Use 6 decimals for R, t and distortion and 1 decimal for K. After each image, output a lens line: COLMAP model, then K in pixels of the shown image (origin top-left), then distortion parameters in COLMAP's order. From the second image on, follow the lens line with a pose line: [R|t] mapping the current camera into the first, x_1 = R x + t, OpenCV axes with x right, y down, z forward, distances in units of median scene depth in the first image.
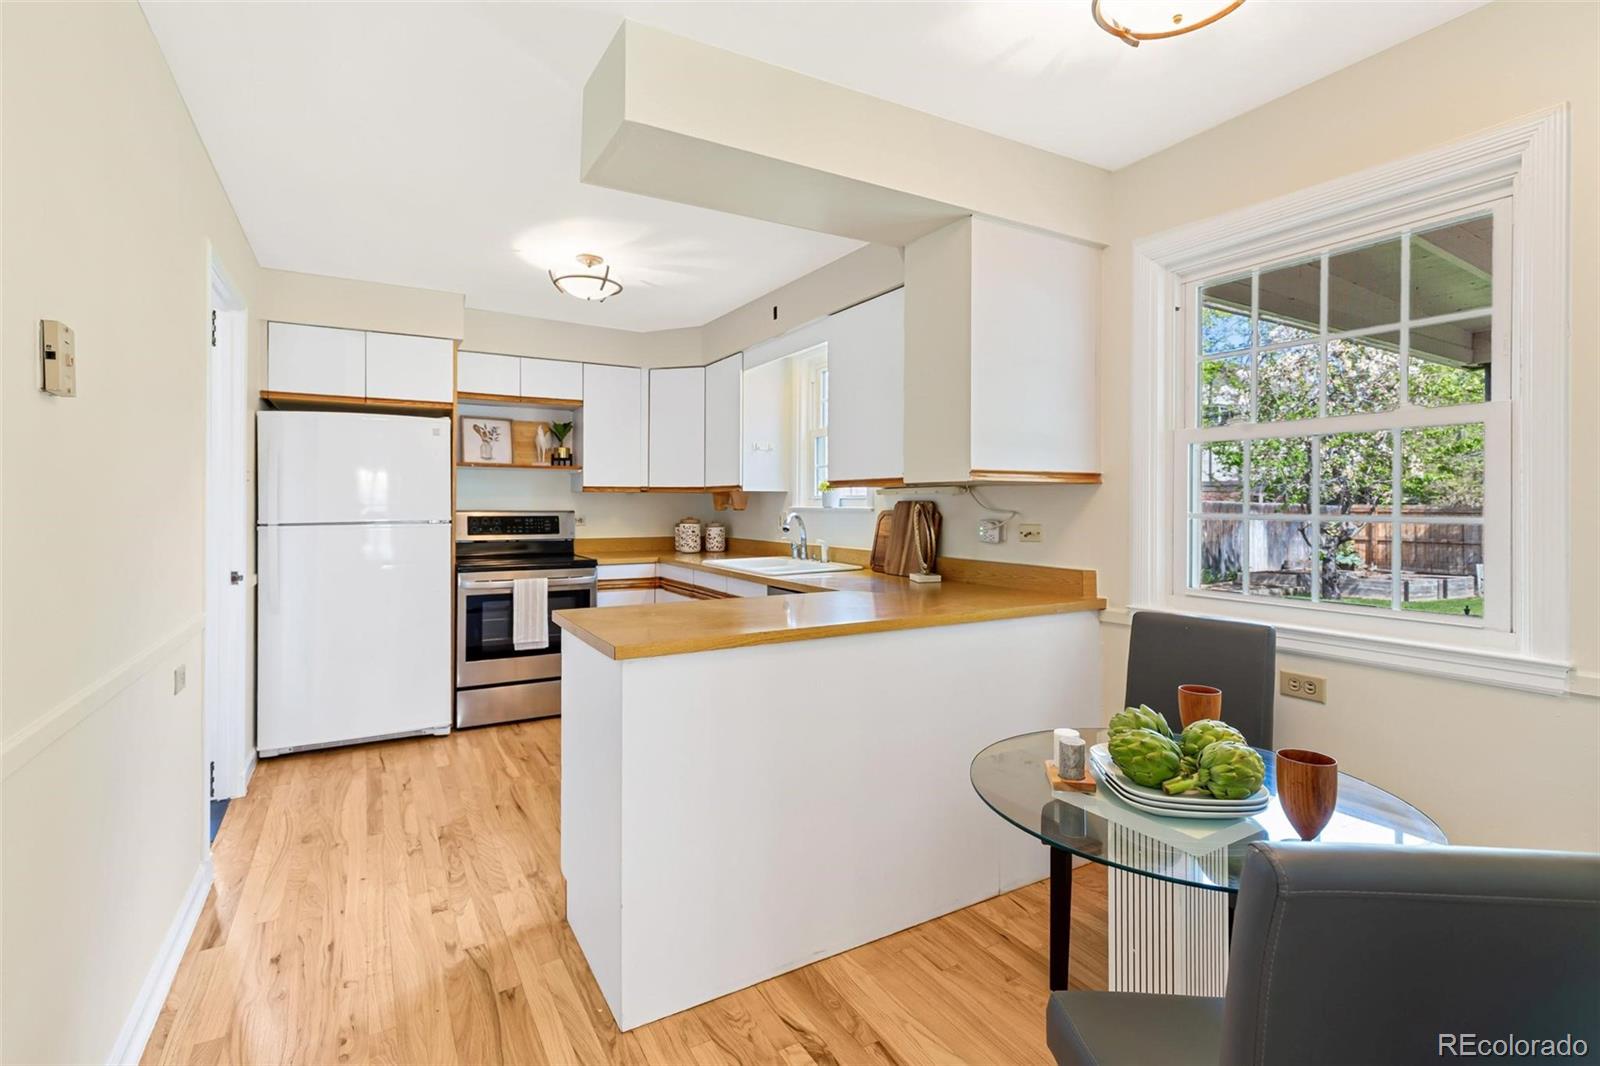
lens RADIAL K [[744.7, 0, 798.0], [0, 744.7, 500.2], [0, 0, 1]] dist [0.003104, -0.000644]
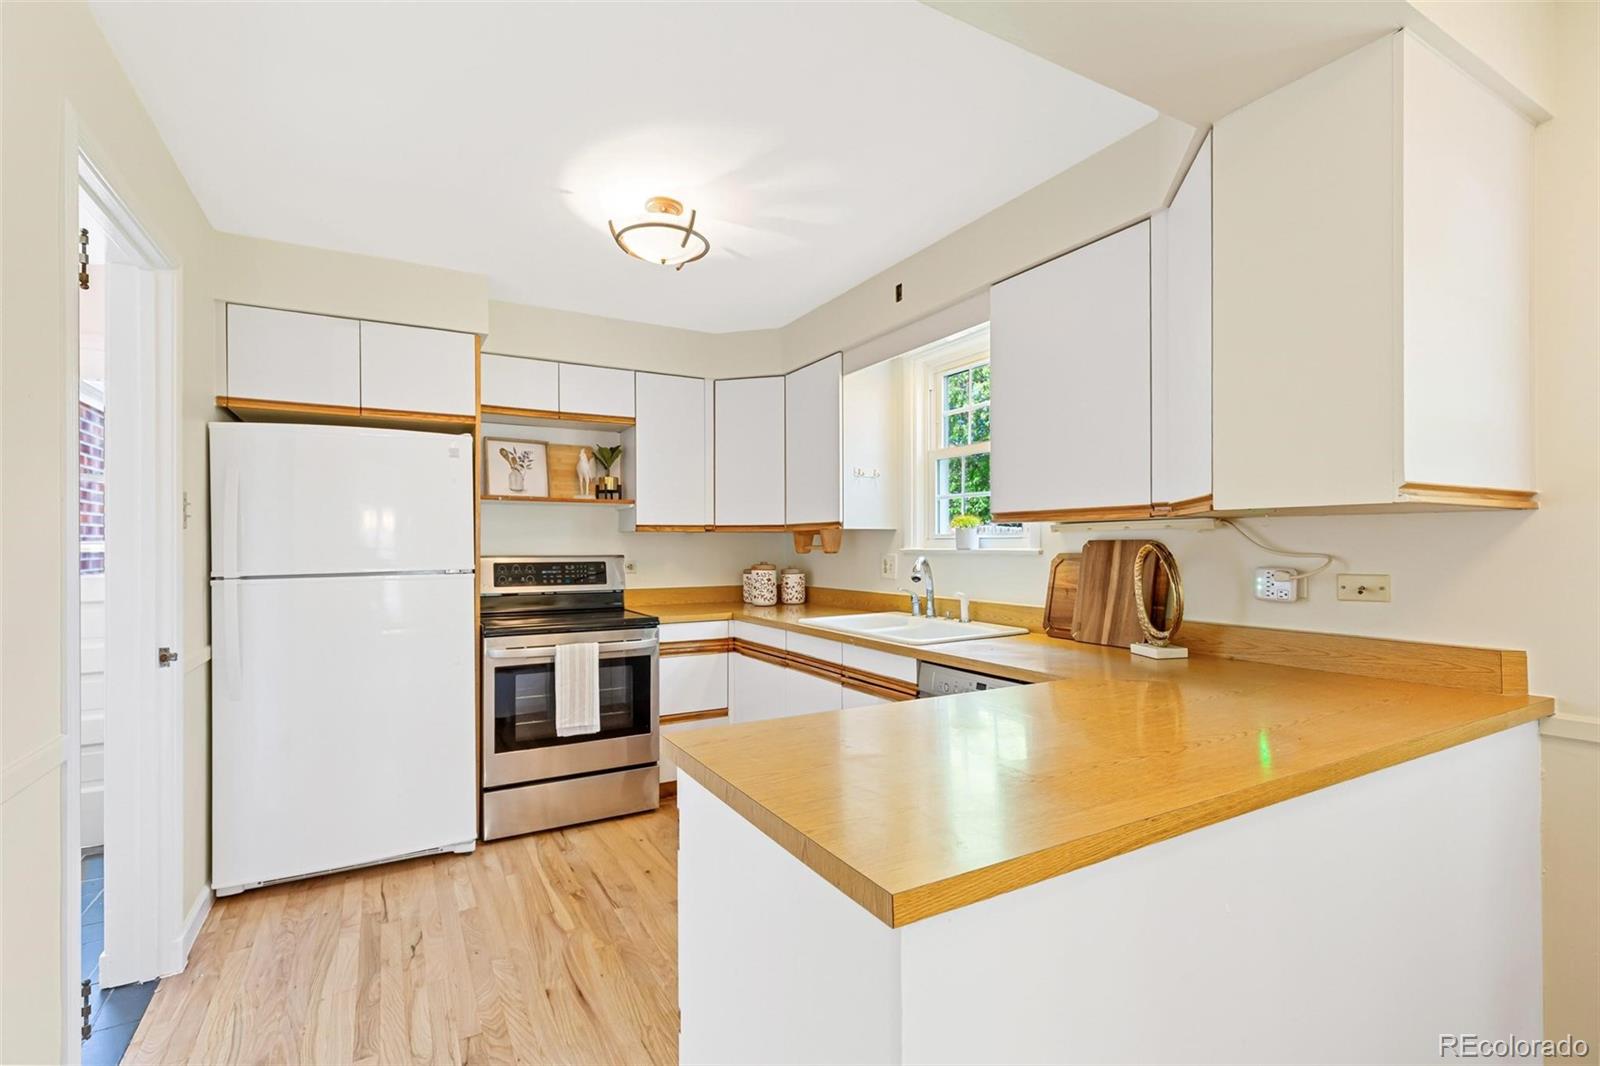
lens RADIAL K [[726.1, 0, 797.8], [0, 726.1, 543.8], [0, 0, 1]] dist [0.004858, -0.000120]
pose [[0.999938, -0.006021, -0.009336, -0.127142], [0.006050, 0.999977, 0.003151, 0.000618], [0.009317, -0.003207, 0.999951, 0.258739]]
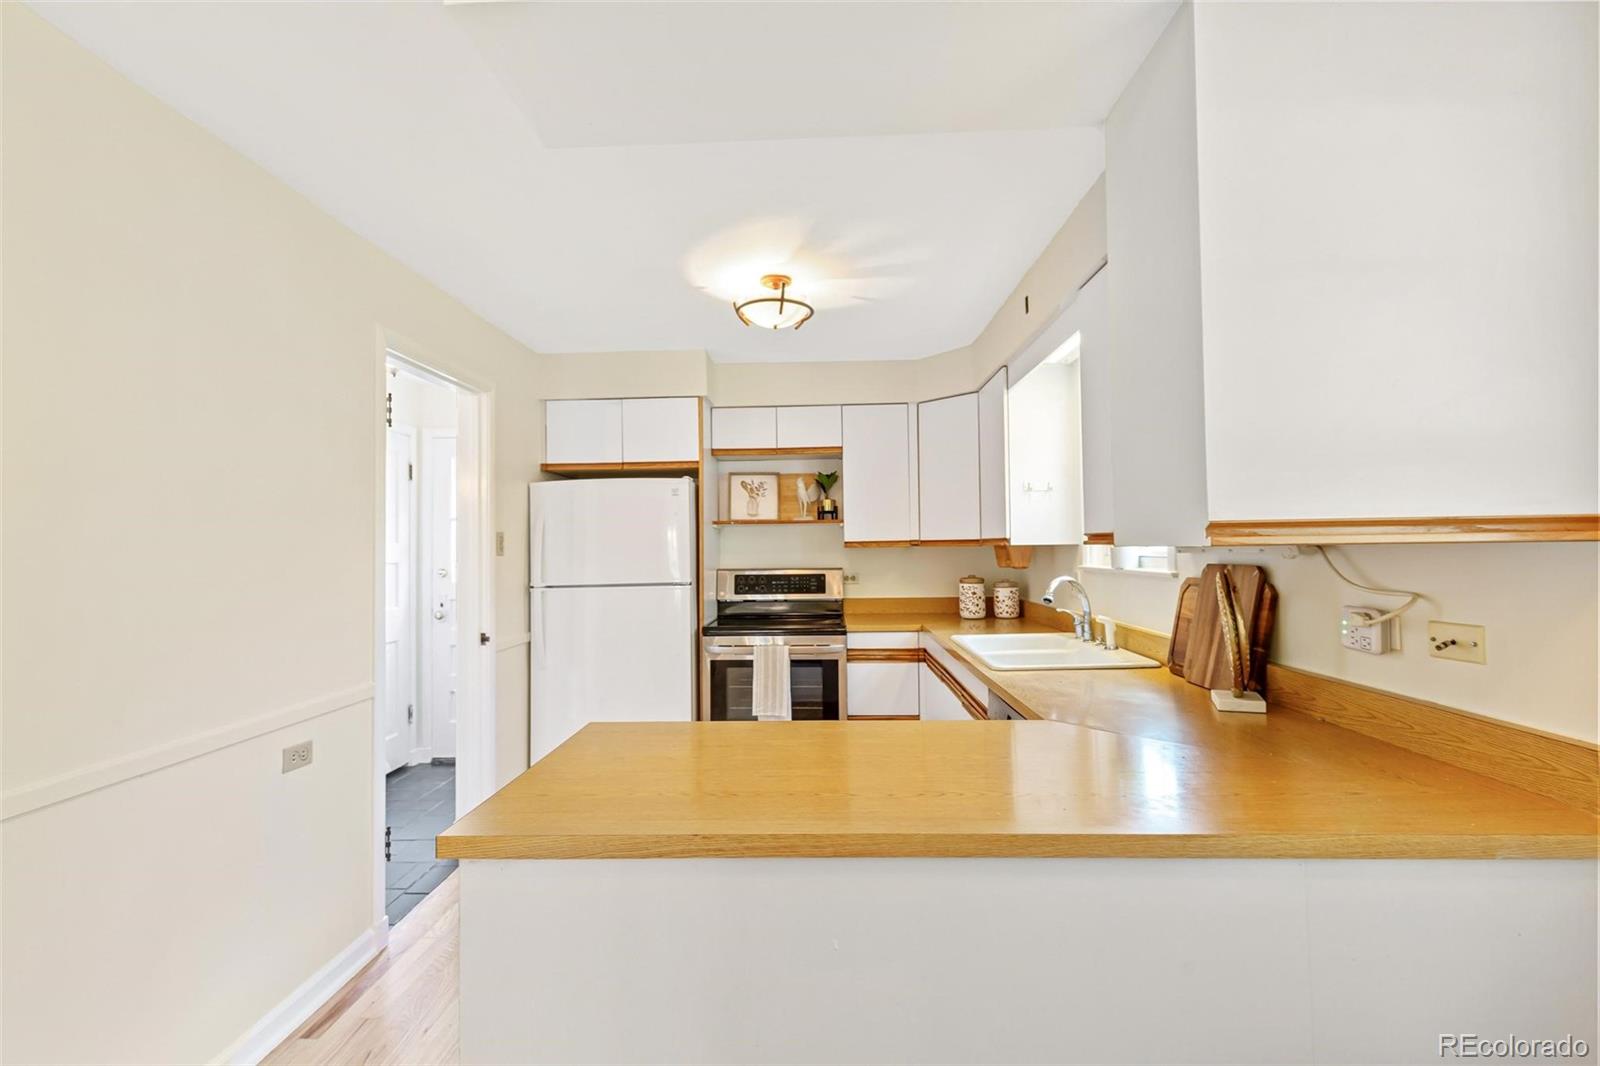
lens RADIAL K [[716.2, 0, 796.0], [0, 716.2, 528.5], [0, 0, 1]] dist [0.004910, -0.000134]
pose [[0.846946, -0.028327, -0.530924, 0.144903], [0.018671, 0.999548, -0.023546, -0.018071], [0.531351, 0.010030, 0.847092, 0.279090]]
